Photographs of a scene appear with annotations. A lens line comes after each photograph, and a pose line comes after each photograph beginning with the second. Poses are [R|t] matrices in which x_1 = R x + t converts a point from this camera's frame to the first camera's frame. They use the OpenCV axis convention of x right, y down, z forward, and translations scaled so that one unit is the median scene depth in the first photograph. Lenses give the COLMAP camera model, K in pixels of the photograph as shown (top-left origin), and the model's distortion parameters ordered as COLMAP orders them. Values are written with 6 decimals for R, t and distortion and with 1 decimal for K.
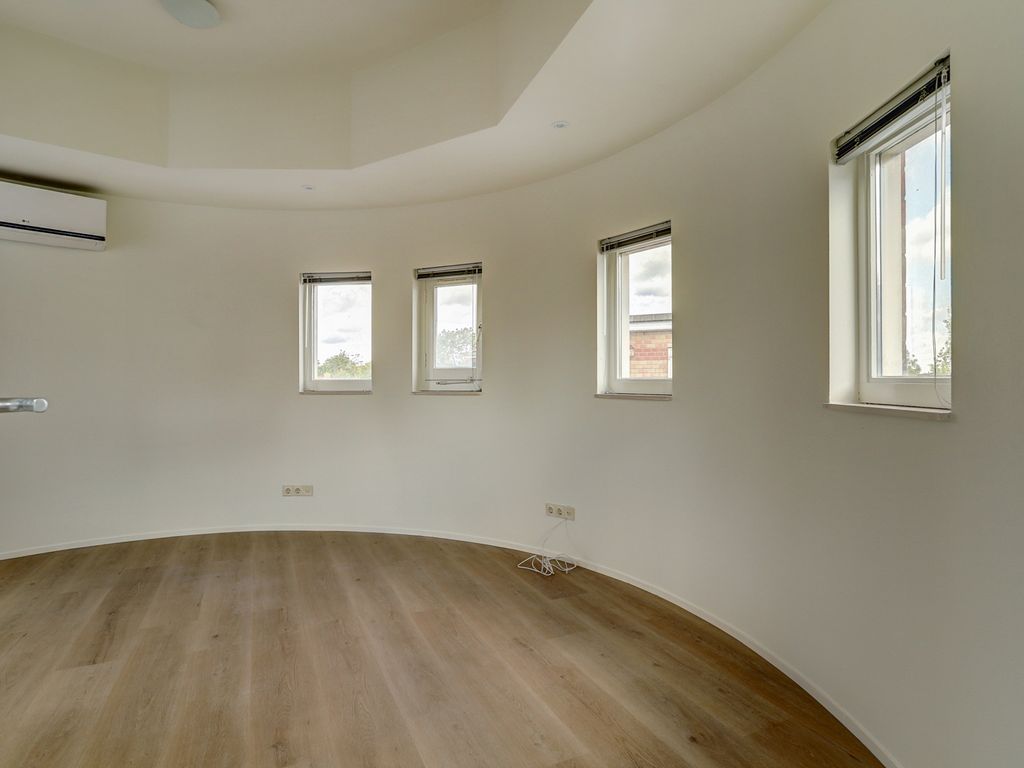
lens RADIAL K [[560.2, 0, 512.0], [0, 560.2, 384.0], [0, 0, 1]] dist [-0.055815, 0.032854]
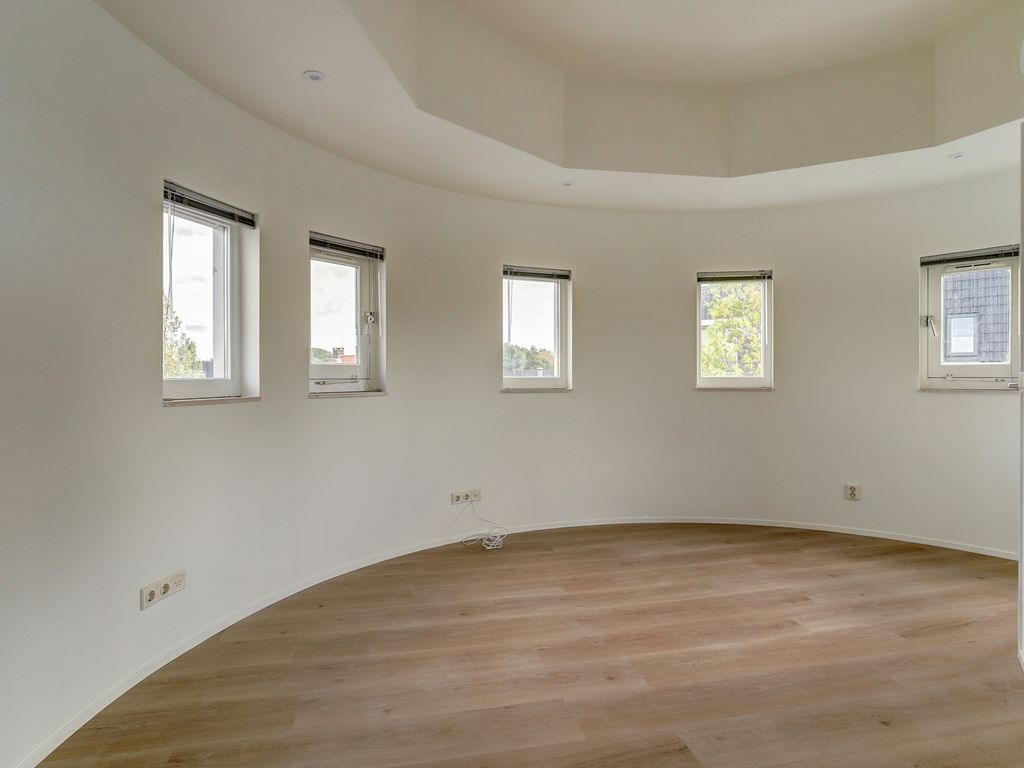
lens RADIAL K [[560.2, 0, 512.0], [0, 560.2, 384.0], [0, 0, 1]] dist [-0.055815, 0.032854]
pose [[0.216245, -0.007437, 0.976311, -1.110712], [0.014240, 0.999889, 0.004462, 0.000486], [-0.976235, 0.012938, 0.216327, 0.760144]]
